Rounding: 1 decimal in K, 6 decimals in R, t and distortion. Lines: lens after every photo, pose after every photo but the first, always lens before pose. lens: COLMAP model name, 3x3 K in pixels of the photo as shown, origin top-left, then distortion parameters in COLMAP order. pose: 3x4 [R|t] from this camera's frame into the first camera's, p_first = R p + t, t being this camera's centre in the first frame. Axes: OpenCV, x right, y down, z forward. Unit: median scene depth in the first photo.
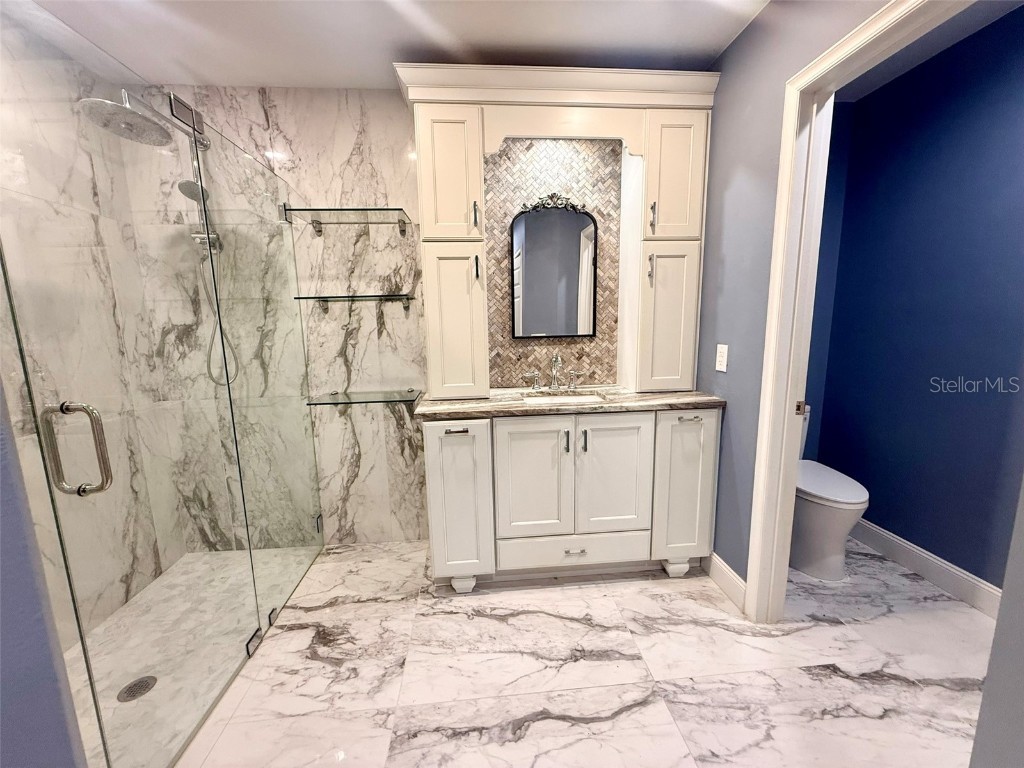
lens RADIAL K [[406.8, 0, 508.9], [0, 406.8, 384.2], [0, 0, 1]] dist [-0.000140, 0.000233]
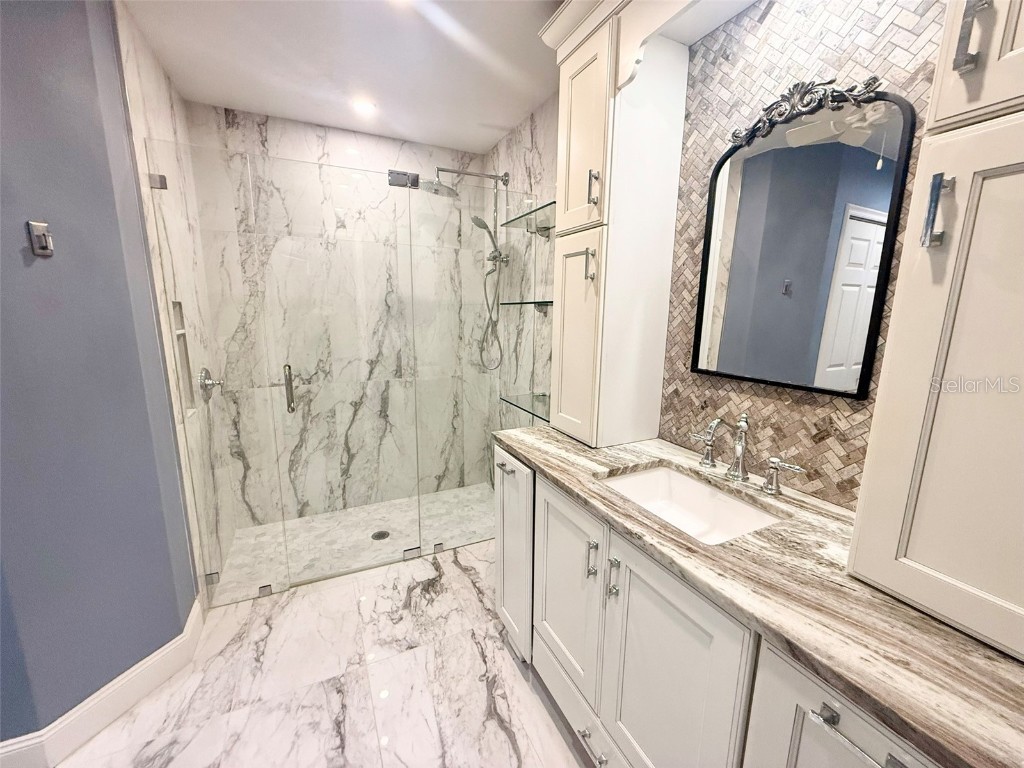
lens RADIAL K [[406.8, 0, 508.3], [0, 406.8, 384.2], [0, 0, 1]] dist [-0.000140, 0.000233]
pose [[0.351736, 0.194972, -0.915570, 0.527121], [-0.166298, 0.975526, 0.143853, -0.150990], [0.921209, 0.101659, 0.375551, 0.584498]]
